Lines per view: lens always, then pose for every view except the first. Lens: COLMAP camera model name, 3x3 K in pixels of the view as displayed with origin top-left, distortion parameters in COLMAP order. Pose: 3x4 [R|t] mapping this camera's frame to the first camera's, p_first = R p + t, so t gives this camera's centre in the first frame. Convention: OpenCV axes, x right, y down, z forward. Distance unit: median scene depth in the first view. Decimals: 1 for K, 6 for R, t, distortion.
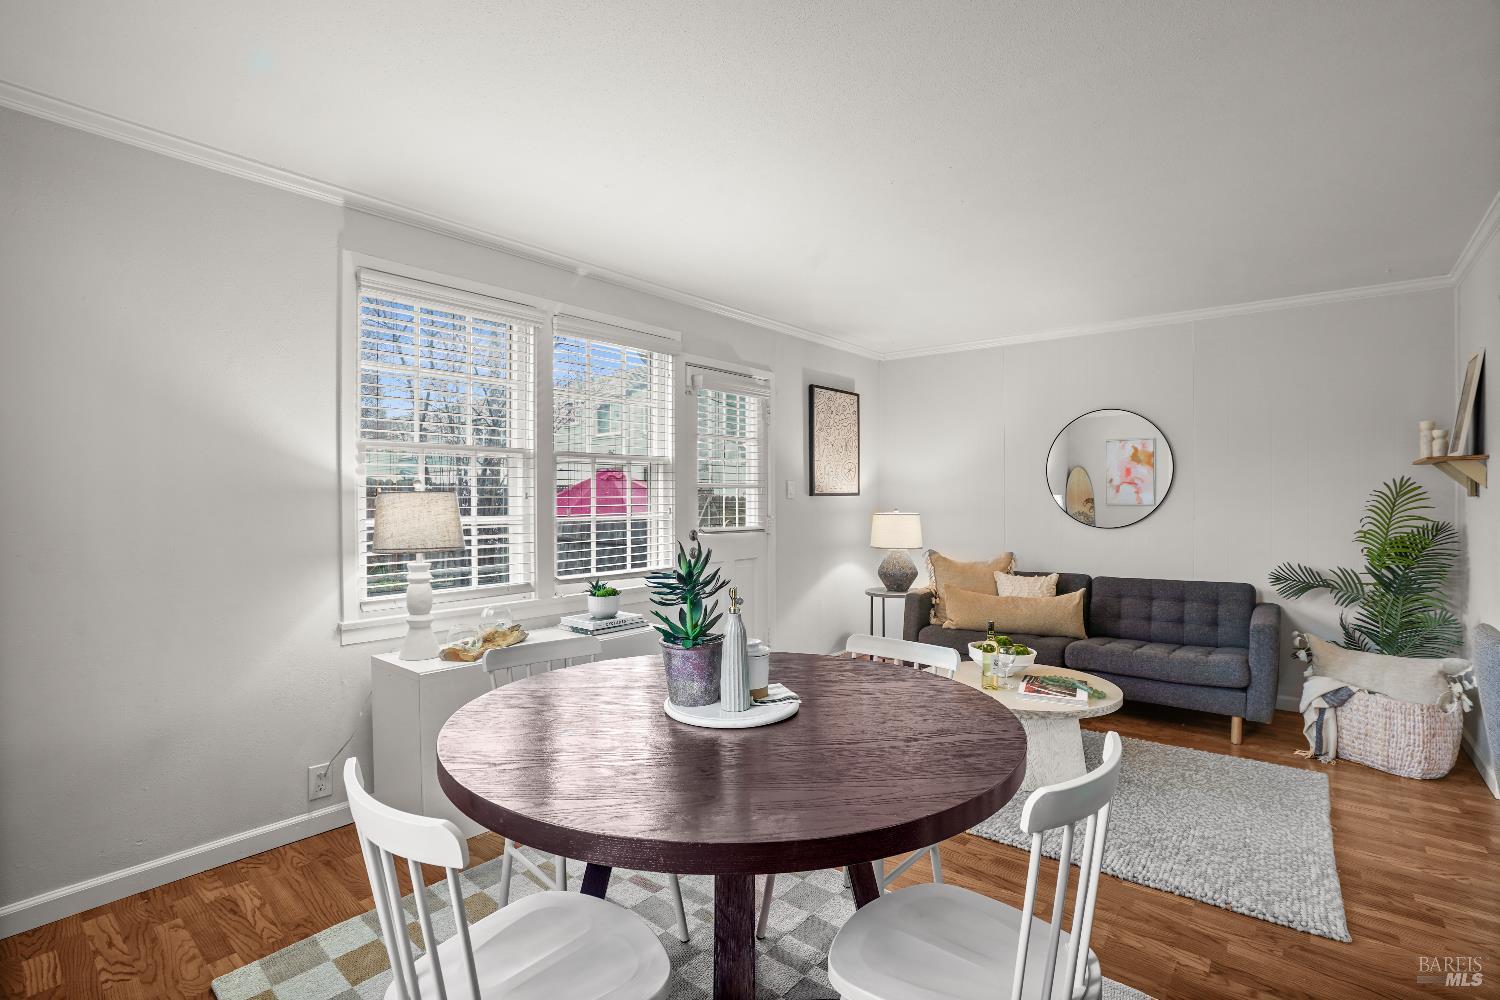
lens RADIAL K [[722.7, 0, 786.4], [0, 722.7, 502.4], [0, 0, 1]] dist [-0.023599, 0.018108]
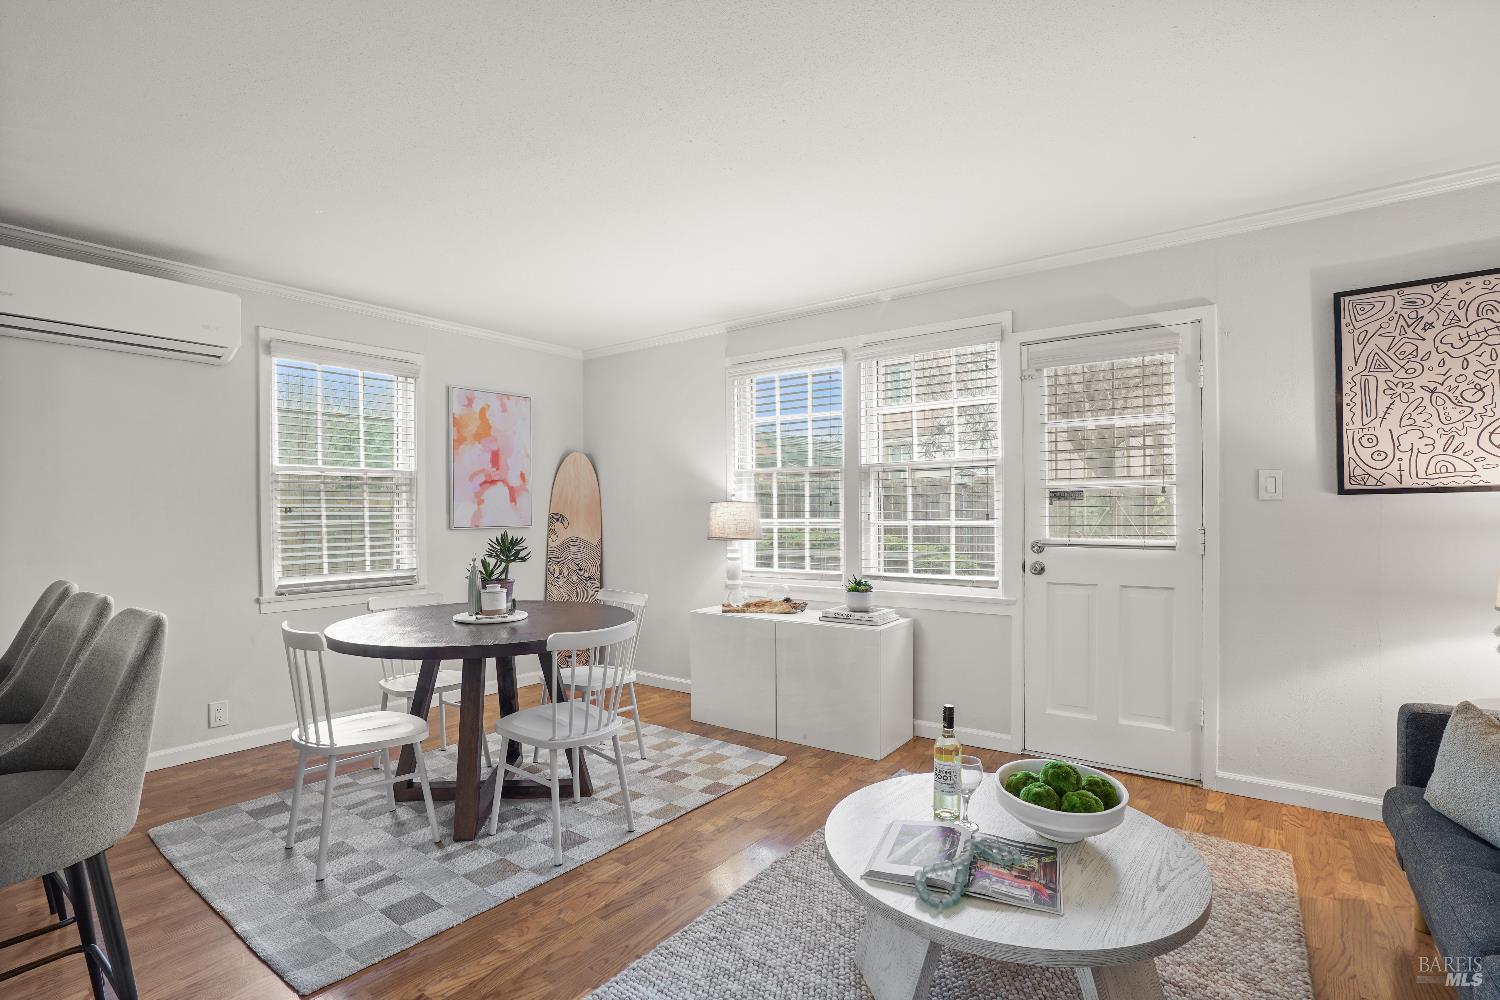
lens RADIAL K [[704.7, 0, 791.8], [0, 704.7, 516.2], [0, 0, 1]] dist [-0.014497, 0.000437]
pose [[0.058078, 0.008622, -0.998275, 0.731823], [0.004845, 0.999948, 0.008919, 0.001981], [0.998300, -0.005355, 0.058034, 0.737333]]
